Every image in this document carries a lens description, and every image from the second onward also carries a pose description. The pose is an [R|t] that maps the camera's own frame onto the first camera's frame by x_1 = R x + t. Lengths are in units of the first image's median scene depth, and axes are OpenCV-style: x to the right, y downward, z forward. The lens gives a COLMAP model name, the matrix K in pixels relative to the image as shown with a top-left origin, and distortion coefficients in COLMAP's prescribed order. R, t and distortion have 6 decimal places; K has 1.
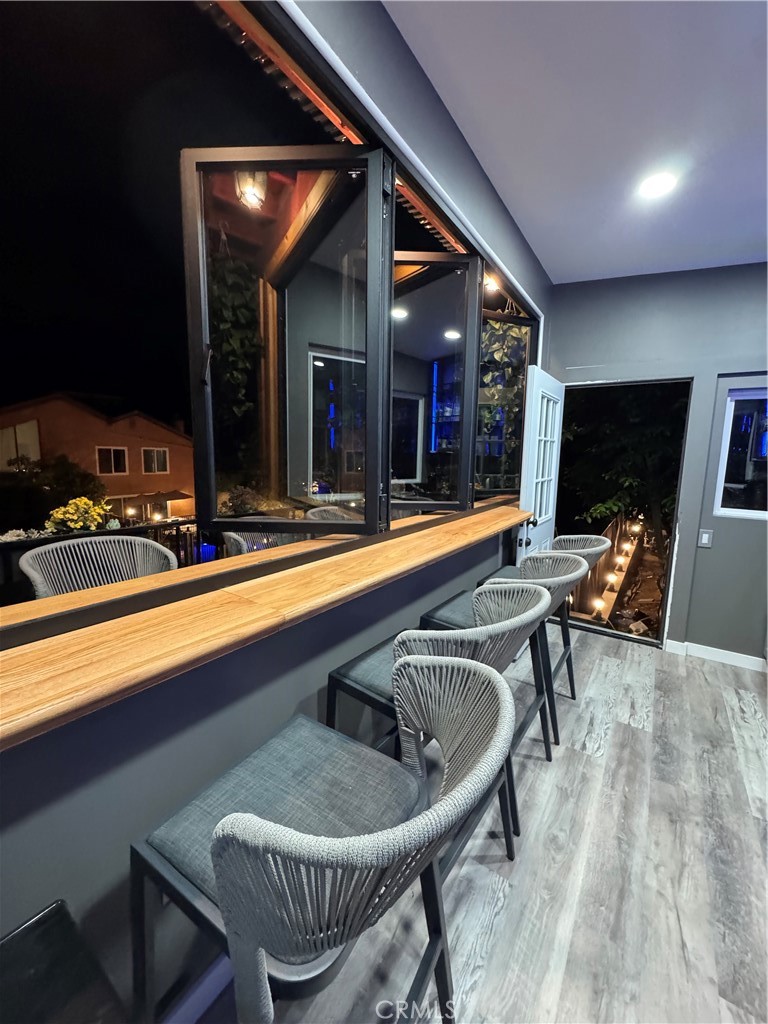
lens RADIAL K [[410.3, 0, 384.0], [0, 410.3, 512.0], [0, 0, 1]] dist [0.000839, 0.000021]
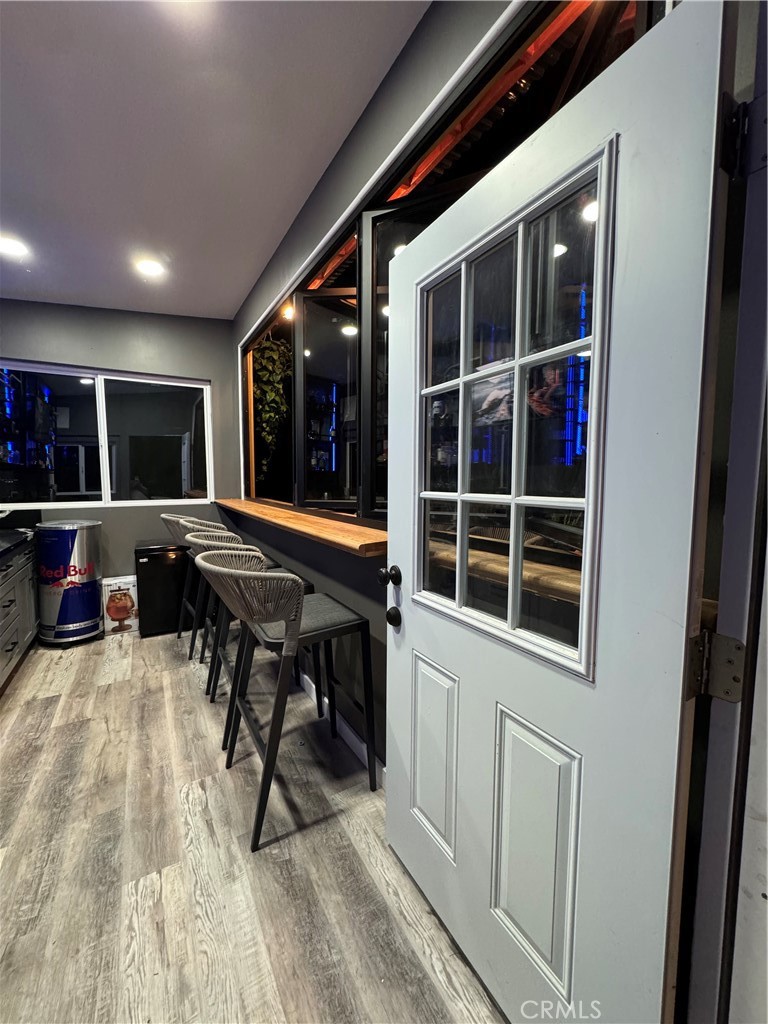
lens RADIAL K [[410.3, 0, 384.0], [0, 410.3, 512.0], [0, 0, 1]] dist [0.000839, 0.000021]
pose [[-0.422507, 0.051668, -0.904886, 1.172198], [-0.140687, 0.982535, 0.121791, -0.155877], [0.895374, 0.178763, -0.407859, 1.735097]]
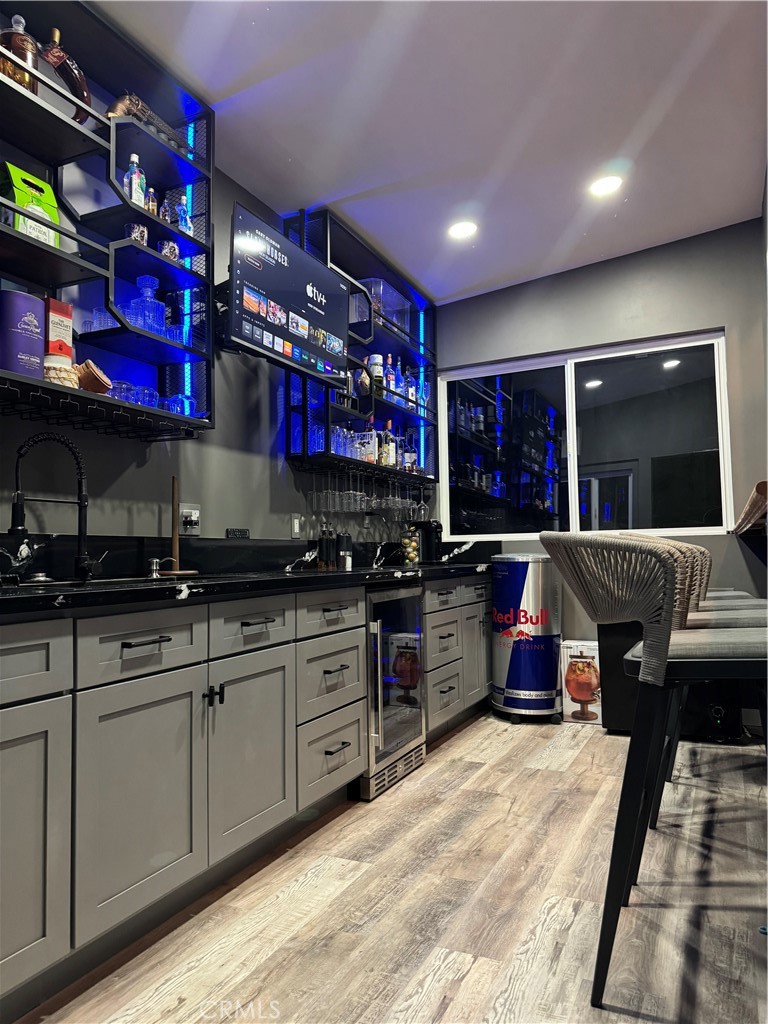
lens RADIAL K [[727.7, 0, 383.6], [0, 727.7, 518.6], [0, 0, 1]] dist [-0.000815, -0.004126]
pose [[-0.987657, -0.014380, -0.155968, 0.980900], [-0.027376, 0.996297, 0.081502, -0.009447], [0.154219, 0.084766, -0.984394, 2.038099]]
